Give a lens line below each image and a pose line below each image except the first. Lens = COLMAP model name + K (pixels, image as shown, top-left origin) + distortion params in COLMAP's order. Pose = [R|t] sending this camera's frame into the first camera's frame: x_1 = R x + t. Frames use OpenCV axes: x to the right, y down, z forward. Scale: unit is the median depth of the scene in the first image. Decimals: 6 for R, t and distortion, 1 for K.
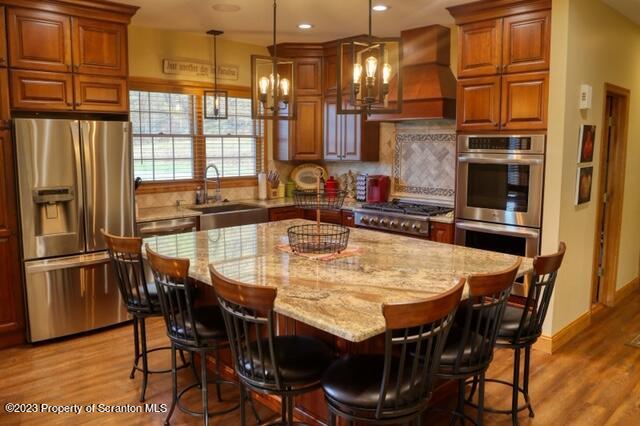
lens RADIAL K [[507.4, 0, 320.2], [0, 507.4, 211.9], [0, 0, 1]] dist [-0.067597, 0.031875]
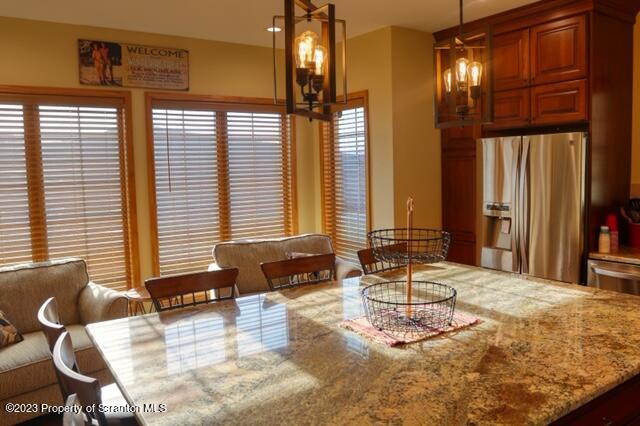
lens RADIAL K [[507.4, 0, 321.8], [0, 507.4, 210.4], [0, 0, 1]] dist [-0.067597, 0.031875]
pose [[-0.157280, 0.086385, -0.983769, 0.395650], [-0.104806, 0.989081, 0.103607, -0.076663], [0.981977, 0.119400, -0.146509, 0.587662]]
